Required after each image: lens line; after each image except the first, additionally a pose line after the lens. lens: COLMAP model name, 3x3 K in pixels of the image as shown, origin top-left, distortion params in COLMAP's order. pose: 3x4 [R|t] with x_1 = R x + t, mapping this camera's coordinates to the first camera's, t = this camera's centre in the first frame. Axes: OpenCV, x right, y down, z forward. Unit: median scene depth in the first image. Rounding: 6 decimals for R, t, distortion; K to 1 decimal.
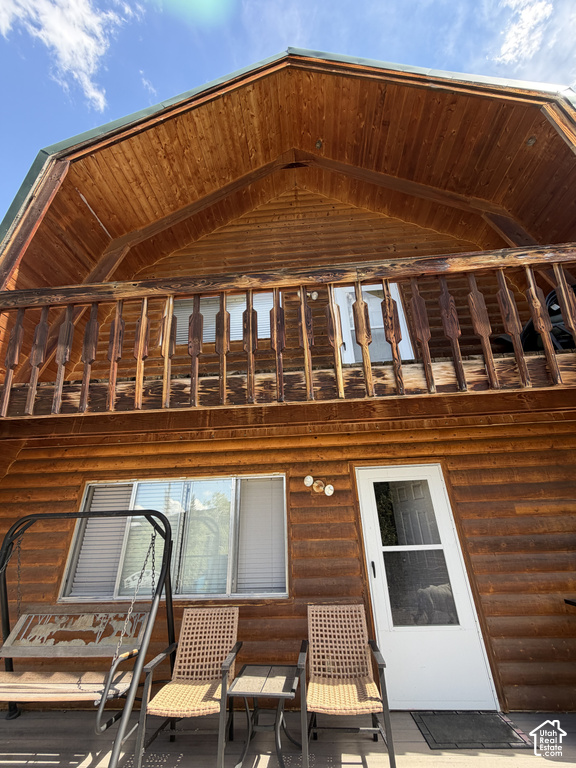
lens RADIAL K [[303.4, 0, 282.9], [0, 303.4, 384.2], [0, 0, 1]] dist [-0.000431, -0.000564]
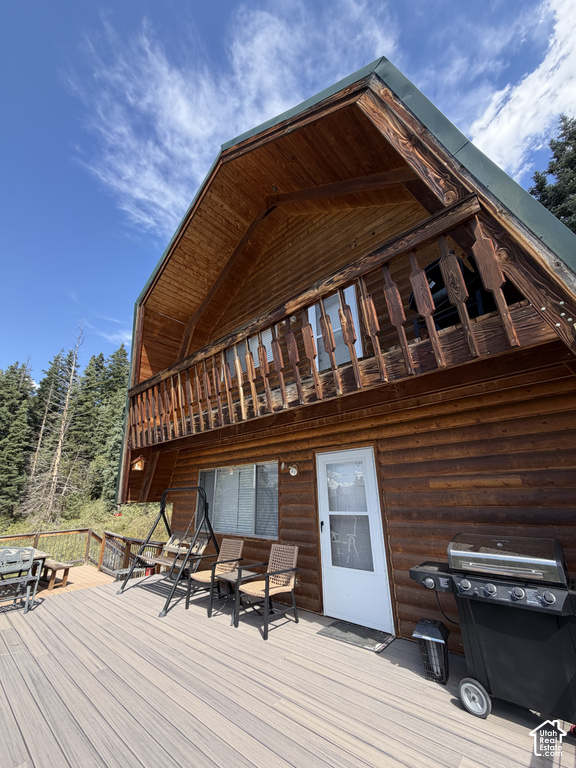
lens RADIAL K [[303.4, 0, 289.6], [0, 303.4, 383.1], [0, 0, 1]] dist [-0.000431, -0.000564]
pose [[0.794611, -0.198611, -0.573713, 1.074699], [0.255947, 0.966486, 0.019912, -0.089160], [0.550531, -0.162662, 0.818814, -0.110840]]
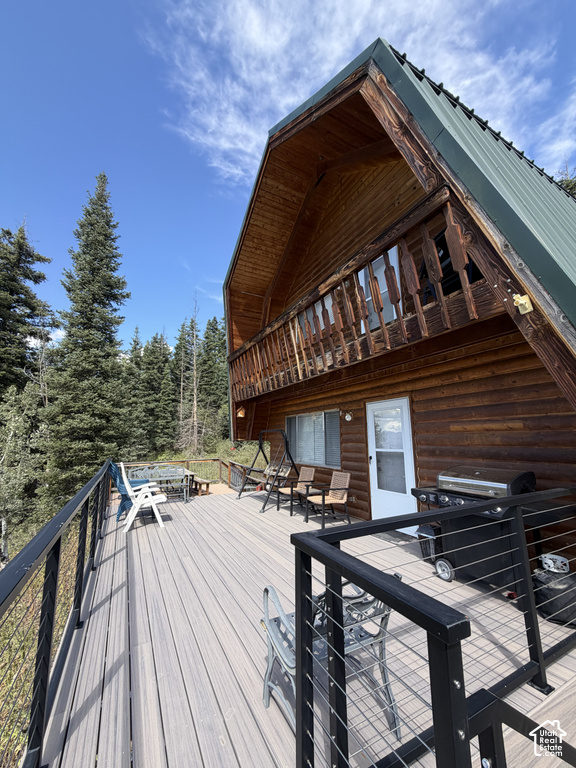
lens RADIAL K [[303.4, 0, 291.2], [0, 303.4, 383.1], [0, 0, 1]] dist [-0.000431, -0.000564]
pose [[0.547020, -0.126321, -0.827534, 1.498002], [0.346865, 0.933897, 0.086729, -0.107908], [0.761875, -0.334485, 0.554676, -0.160340]]
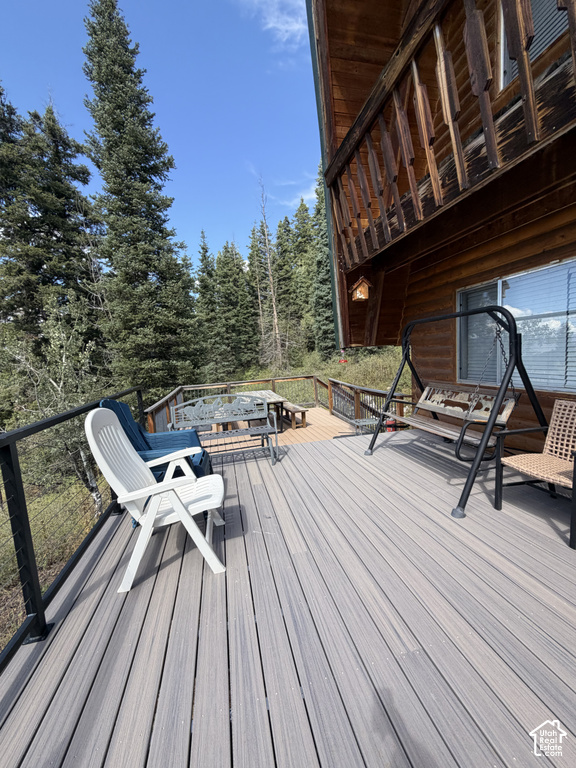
lens RADIAL K [[303.4, 0, 286.9], [0, 303.4, 383.3], [0, 0, 1]] dist [-0.000431, -0.000564]
pose [[0.298309, 0.103349, -0.948857, 0.259150], [0.447830, 0.862749, 0.234762, 0.101329], [0.842888, -0.494958, 0.211083, 0.130706]]
